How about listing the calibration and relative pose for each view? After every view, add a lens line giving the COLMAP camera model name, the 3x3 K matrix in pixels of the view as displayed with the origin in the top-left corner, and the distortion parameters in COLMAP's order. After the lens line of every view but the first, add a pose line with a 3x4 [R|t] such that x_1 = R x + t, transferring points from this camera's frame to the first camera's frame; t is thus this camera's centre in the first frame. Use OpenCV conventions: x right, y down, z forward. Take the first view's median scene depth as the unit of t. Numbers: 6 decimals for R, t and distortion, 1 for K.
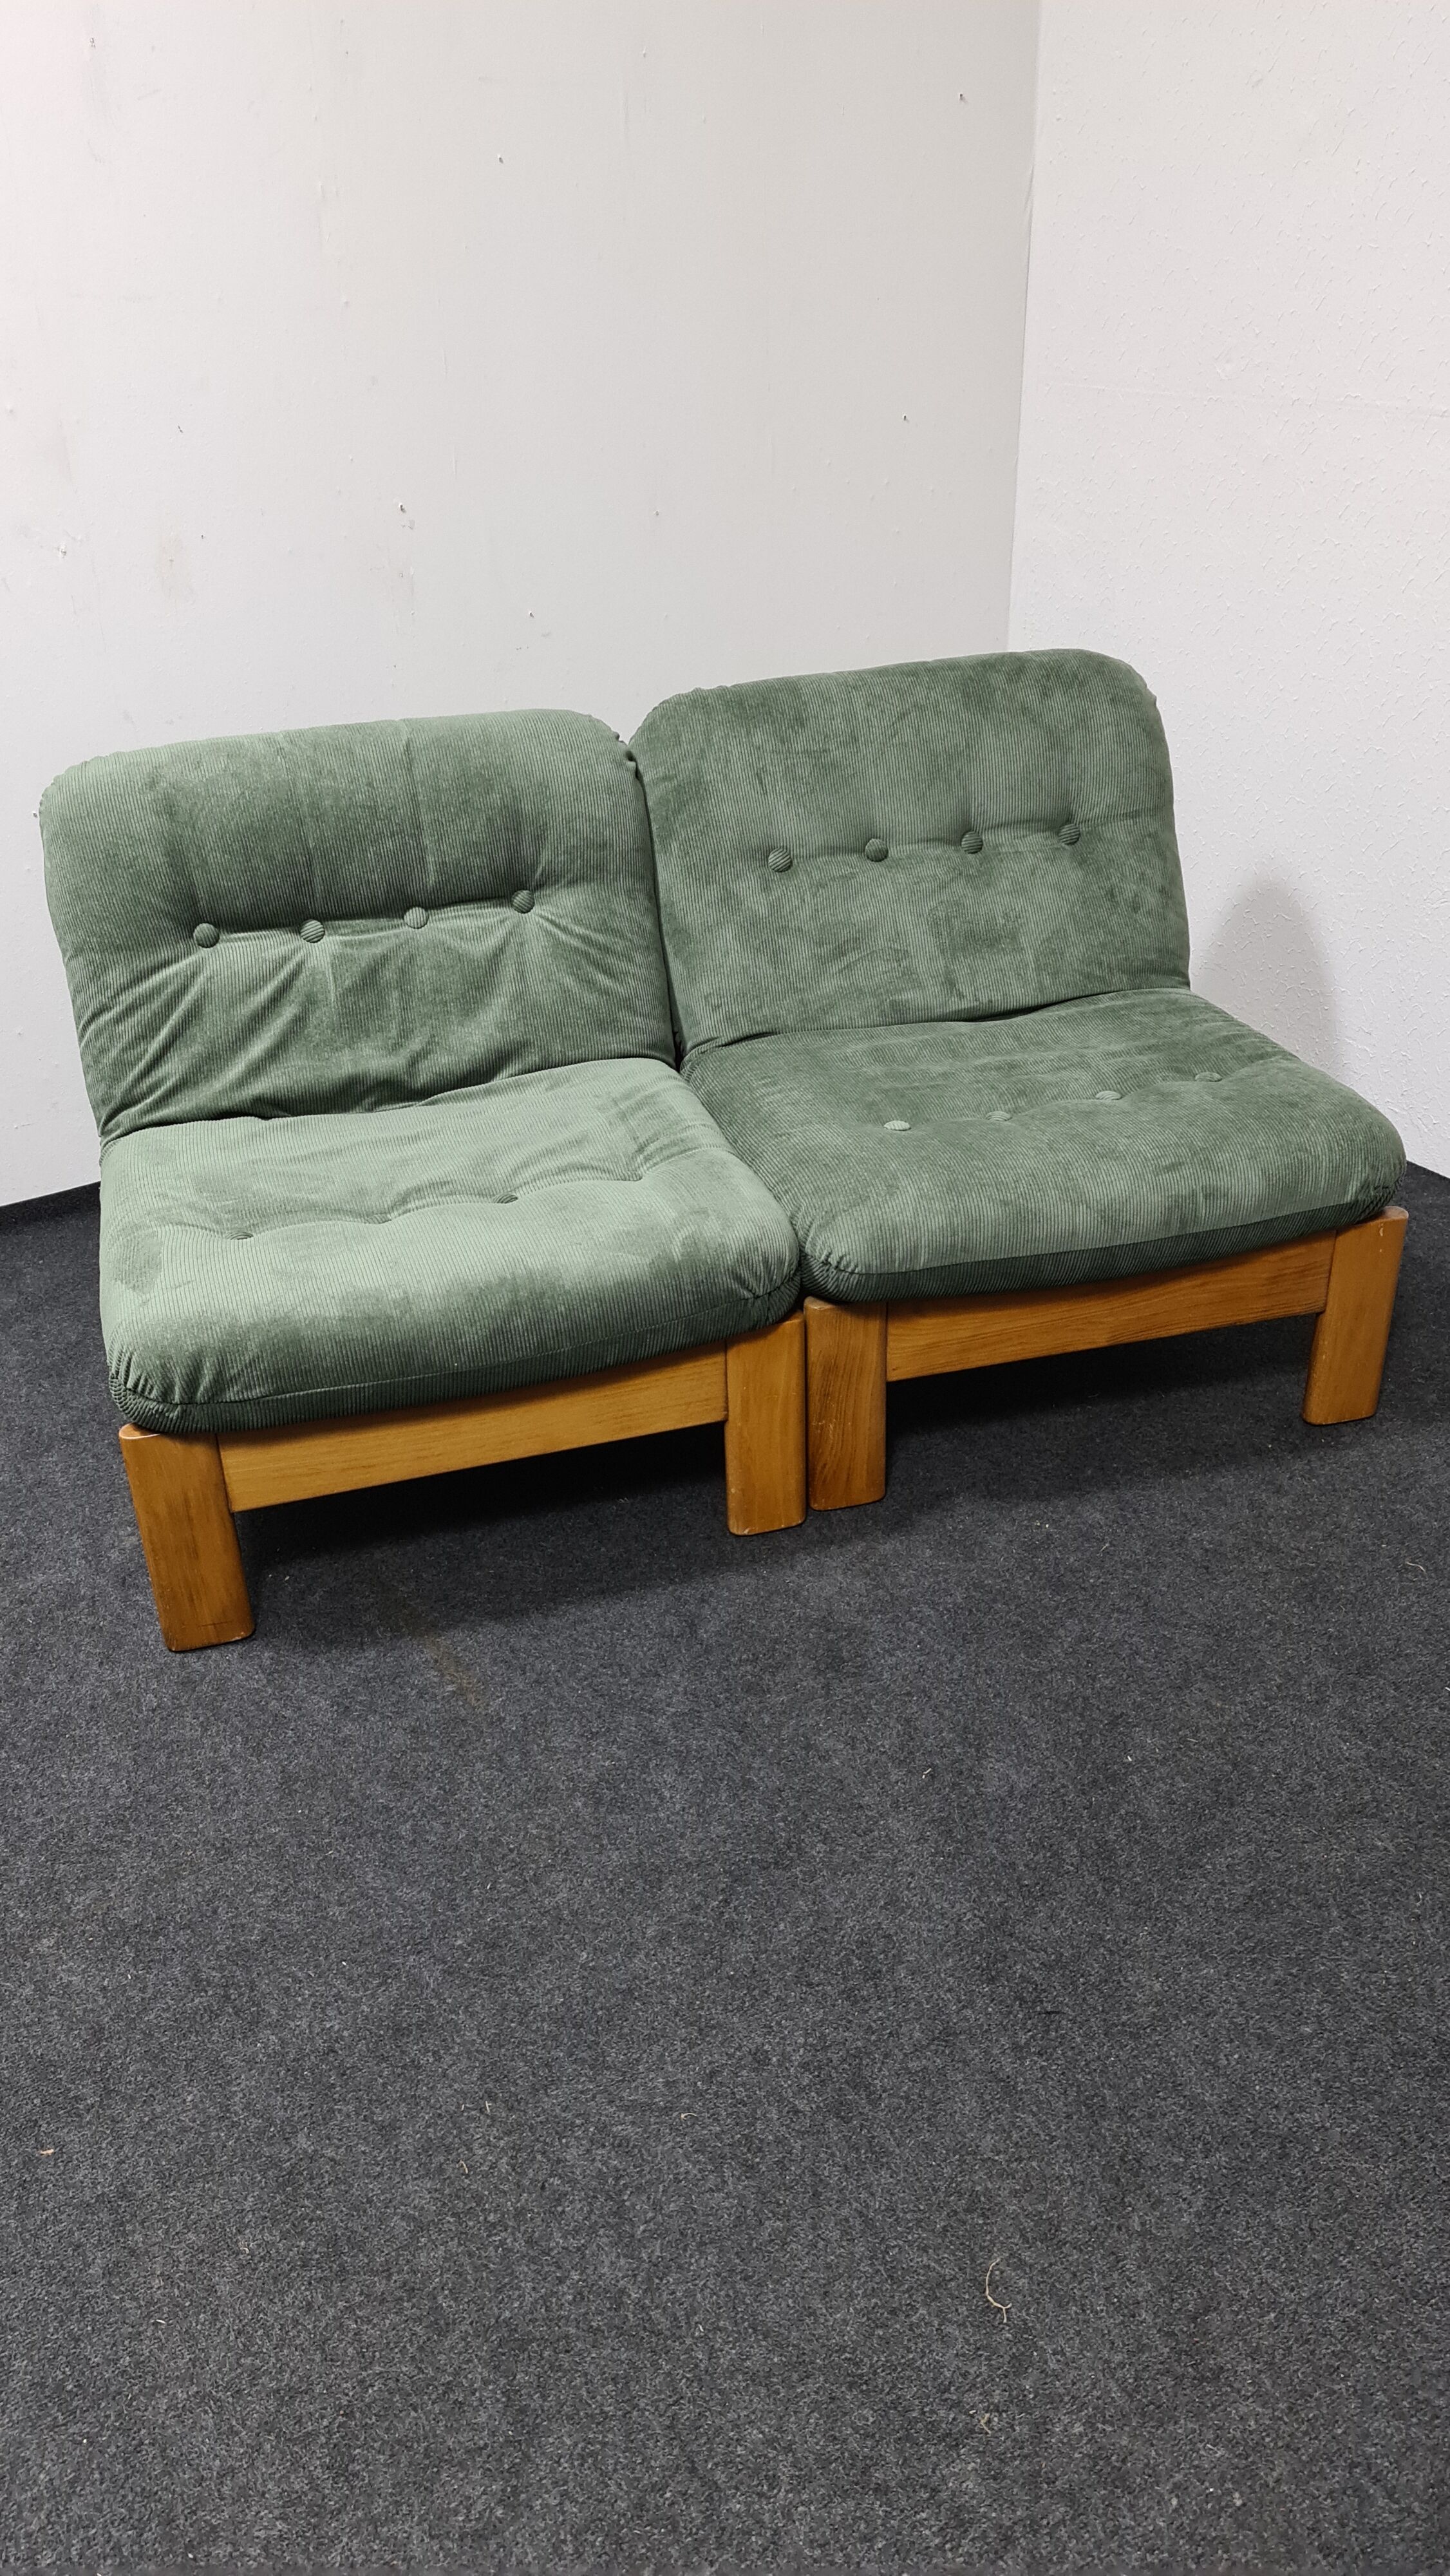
lens RADIAL K [[1902.6, 0, 704.9], [0, 1902.6, 1312.2], [0, 0, 1]] dist [0.068294, -0.043371]
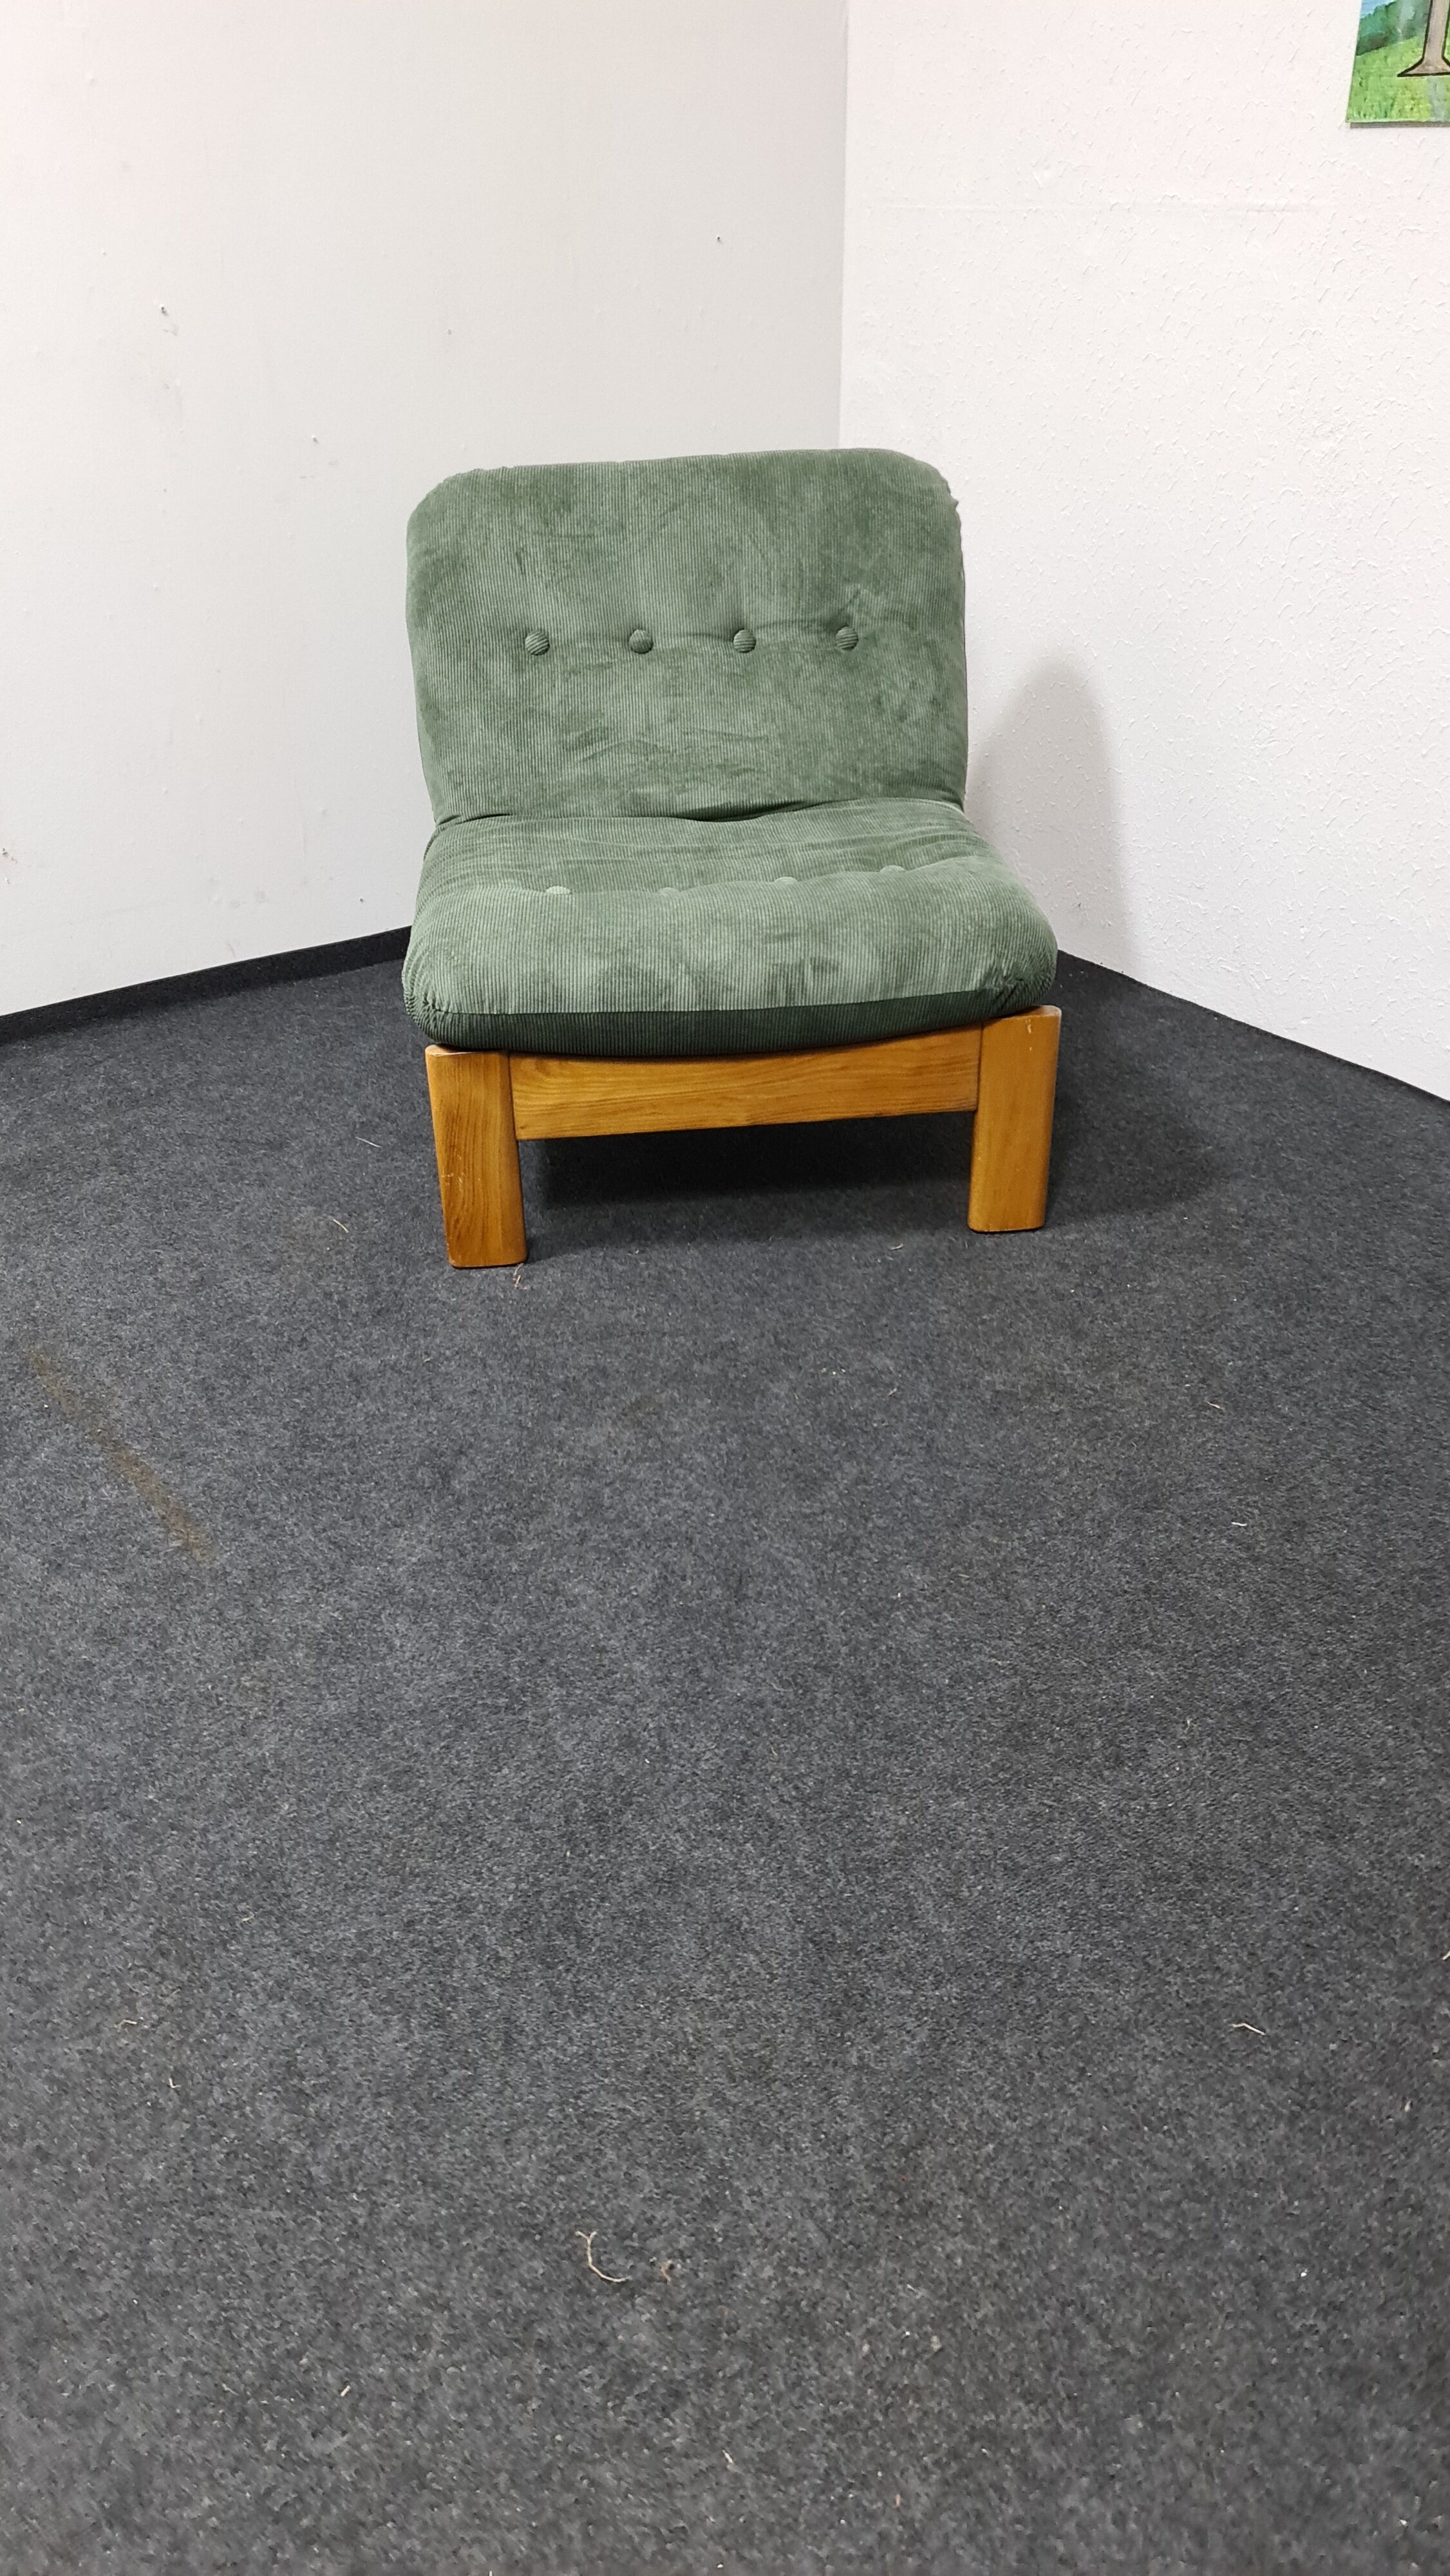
lens RADIAL K [[1902.6, 0, 696.2], [0, 1902.6, 1303.0], [0, 0, 1]] dist [0.068294, -0.043371]
pose [[0.999473, -0.013137, 0.029672, 0.092913], [0.012911, 0.999886, 0.007799, 0.076970], [-0.029771, -0.007412, 0.999529, 0.068630]]
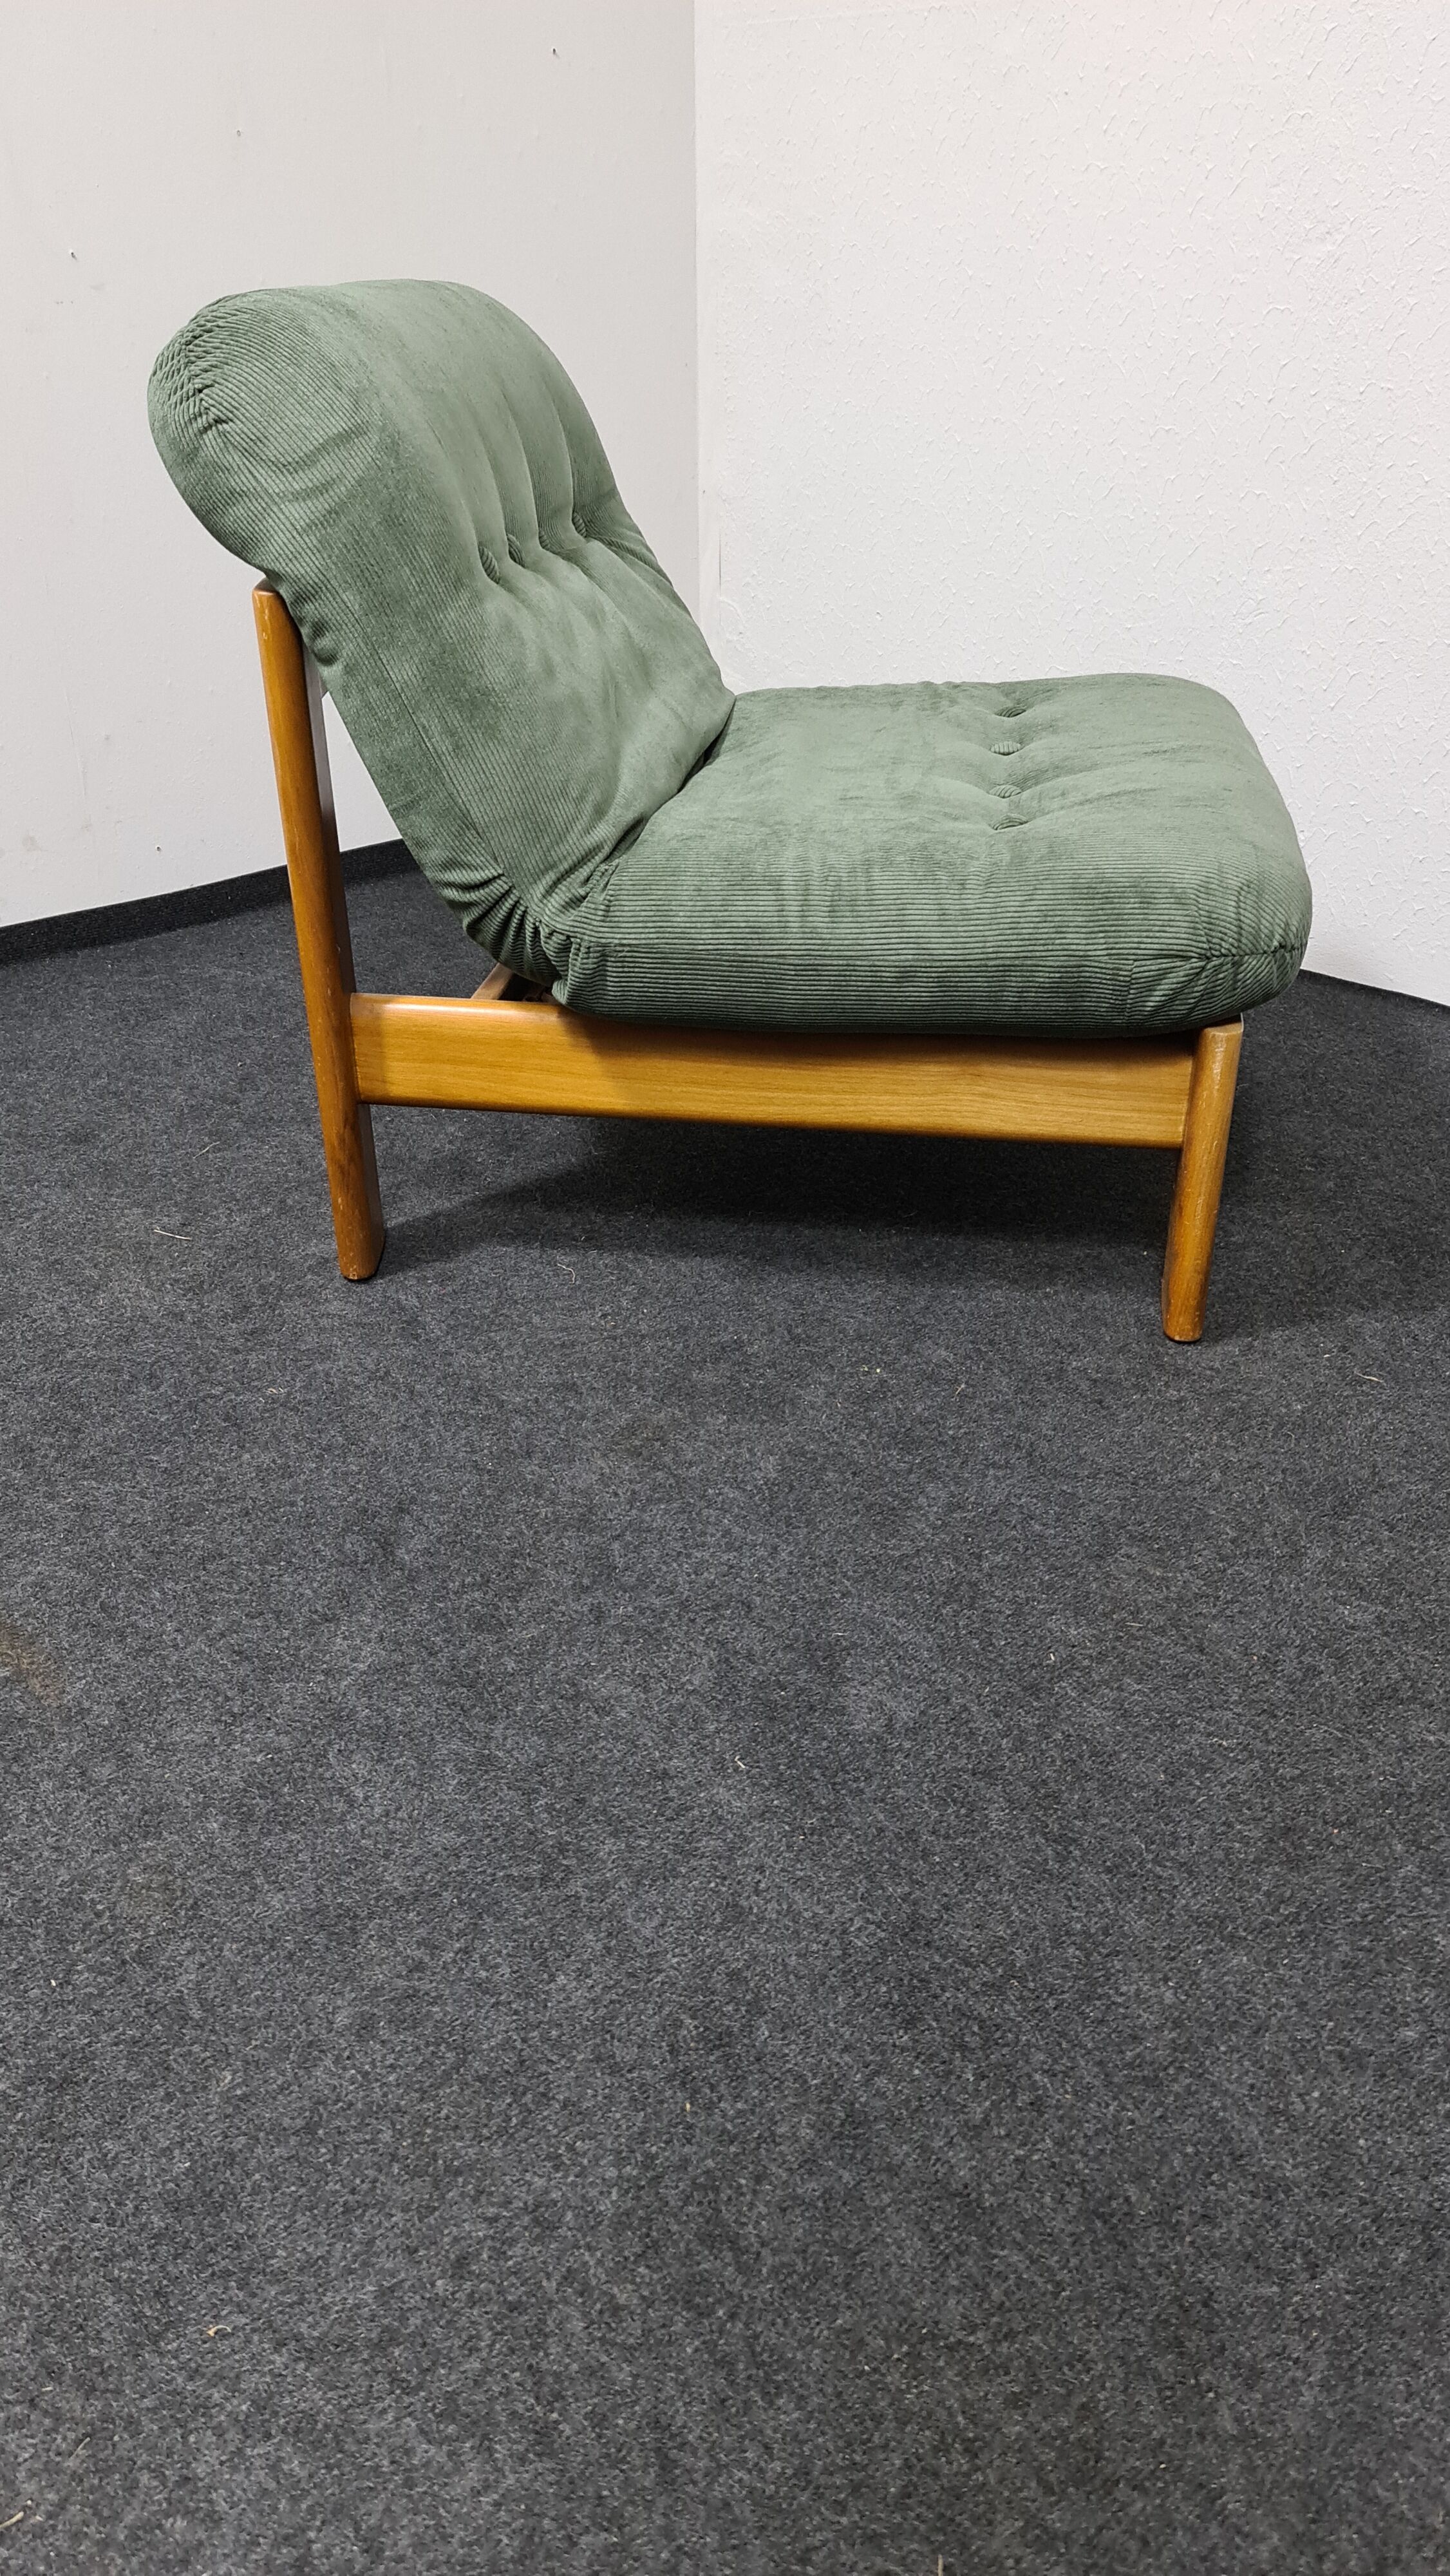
lens RADIAL K [[1902.6, 0, 726.1], [0, 1902.6, 1299.9], [0, 0, 1]] dist [0.068294, -0.043371]
pose [[0.982916, -0.071542, 0.169579, 0.003244], [0.075458, 0.997008, -0.016758, 0.103243], [-0.167873, 0.029268, 0.985374, 0.332722]]
